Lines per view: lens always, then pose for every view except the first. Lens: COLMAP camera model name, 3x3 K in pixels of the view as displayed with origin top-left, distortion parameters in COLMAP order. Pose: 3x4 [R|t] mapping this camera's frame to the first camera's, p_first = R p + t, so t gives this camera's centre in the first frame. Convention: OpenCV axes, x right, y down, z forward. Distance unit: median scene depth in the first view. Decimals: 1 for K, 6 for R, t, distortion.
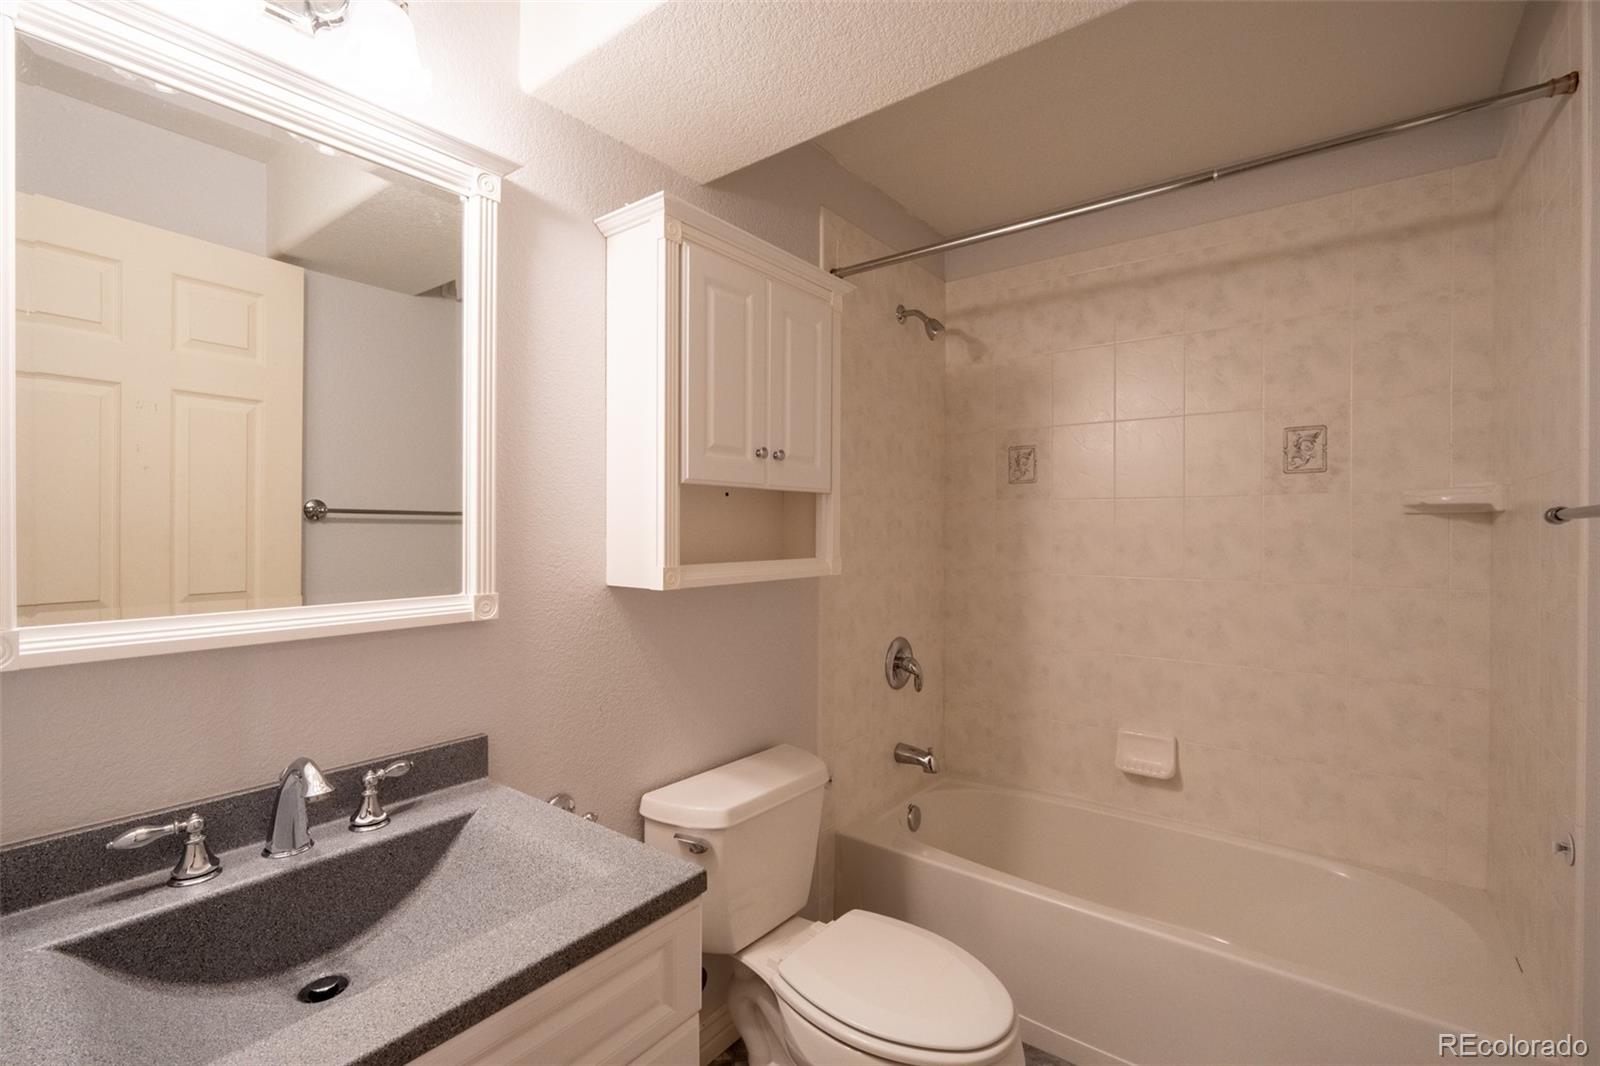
lens RADIAL K [[710.6, 0, 799.0], [0, 710.6, 533.8], [0, 0, 1]] dist [0.001476, 0.000269]
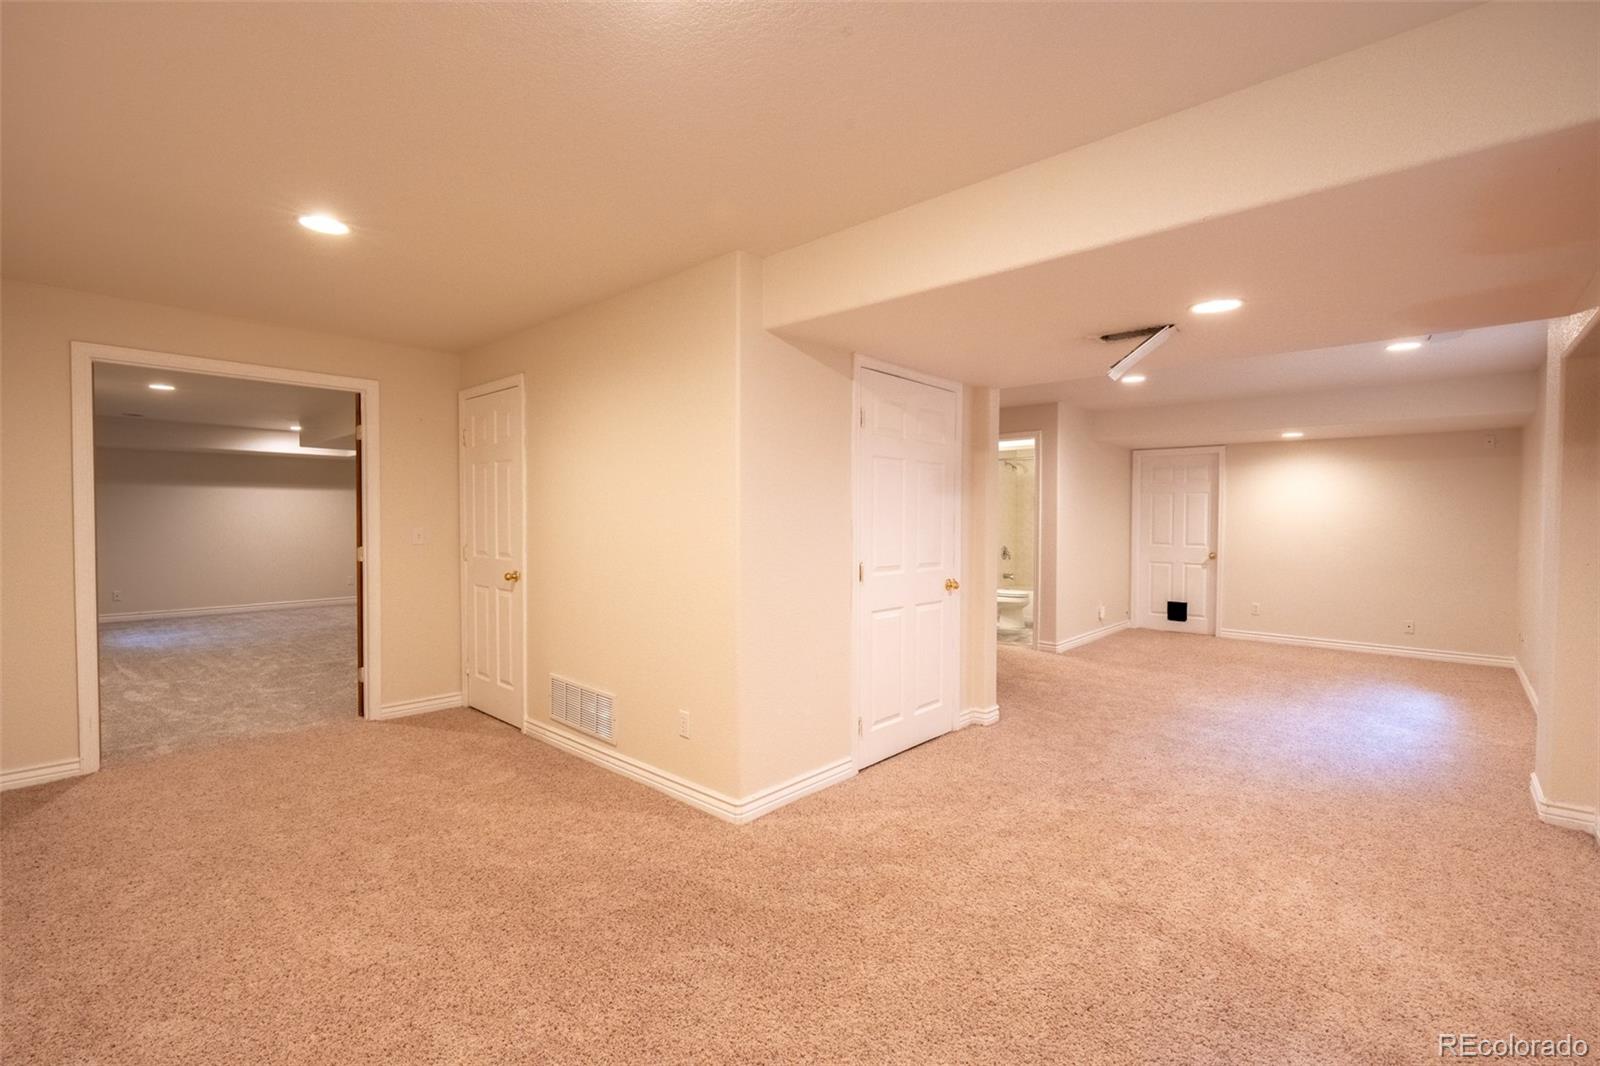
lens RADIAL K [[710.6, 0, 800.6], [0, 710.6, 530.9], [0, 0, 1]] dist [0.001476, 0.000269]
pose [[0.997749, 0.001214, -0.067055, -1.150005], [-0.000084, 0.999858, 0.016850, -0.001986], [0.067066, -0.016806, 0.997607, -4.763381]]
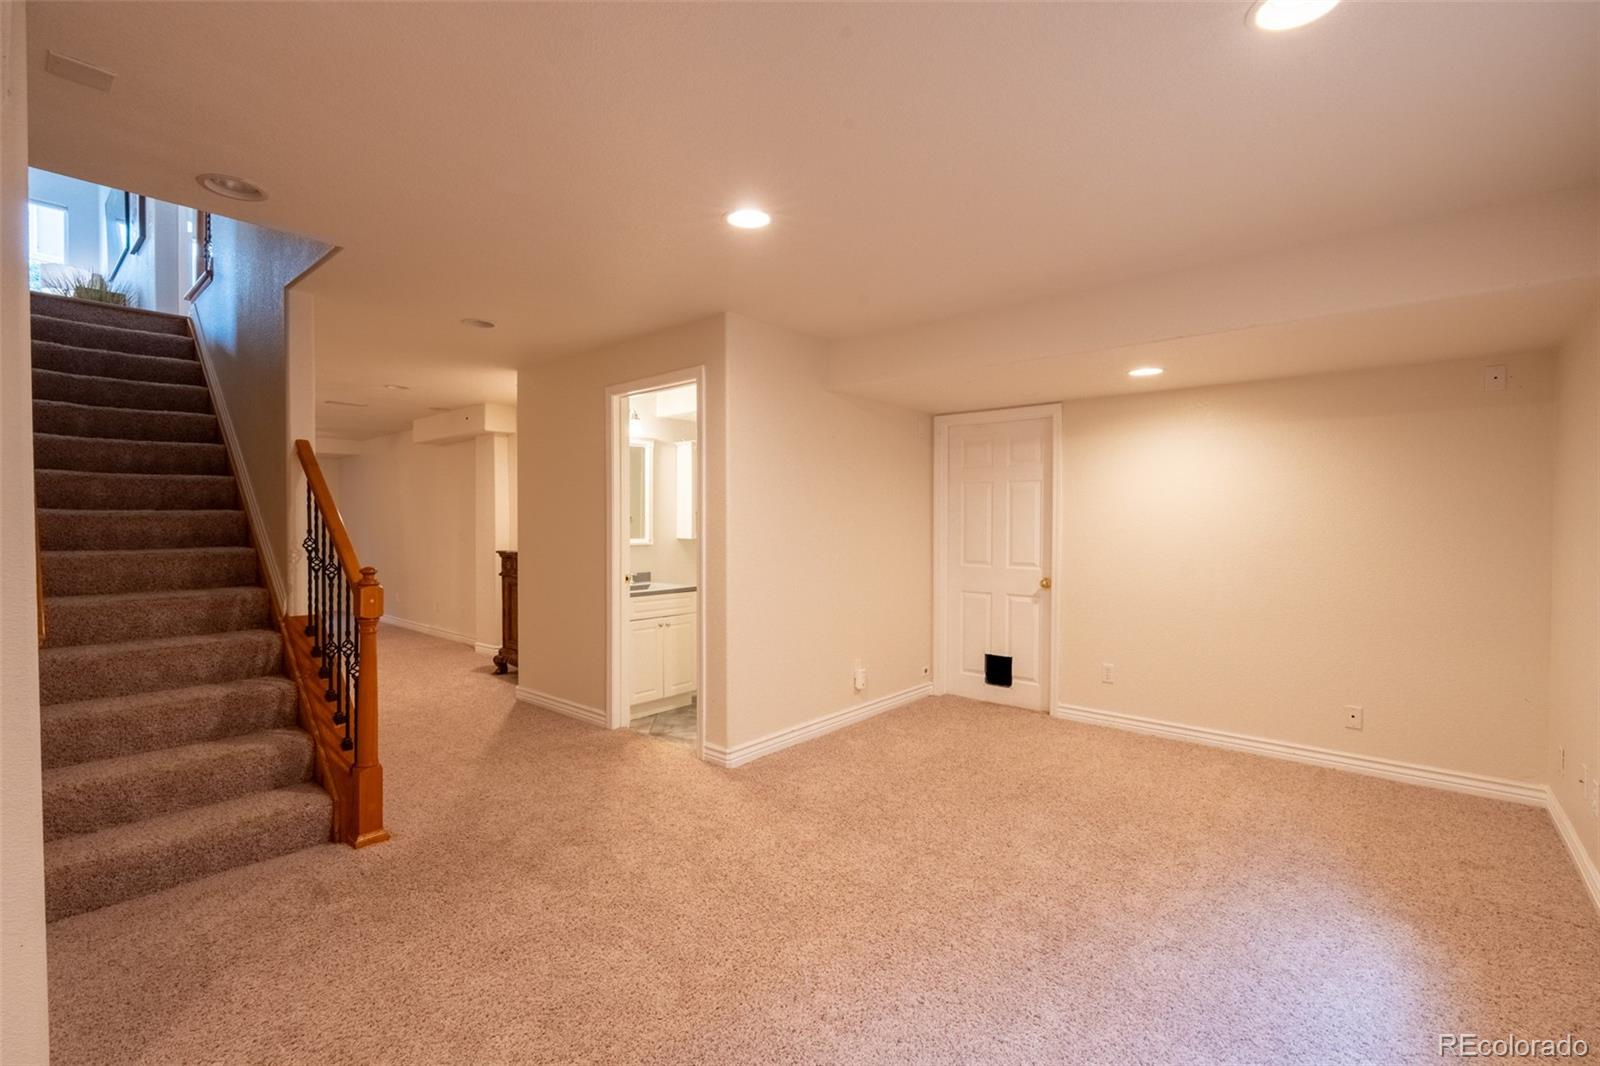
lens RADIAL K [[710.6, 0, 800.5], [0, 710.6, 527.1], [0, 0, 1]] dist [0.001476, 0.000269]
pose [[0.998686, -0.001324, -0.051229, 0.555809], [0.001745, 0.999965, 0.008173, -0.013190], [0.051216, -0.008252, 0.998653, -2.643885]]
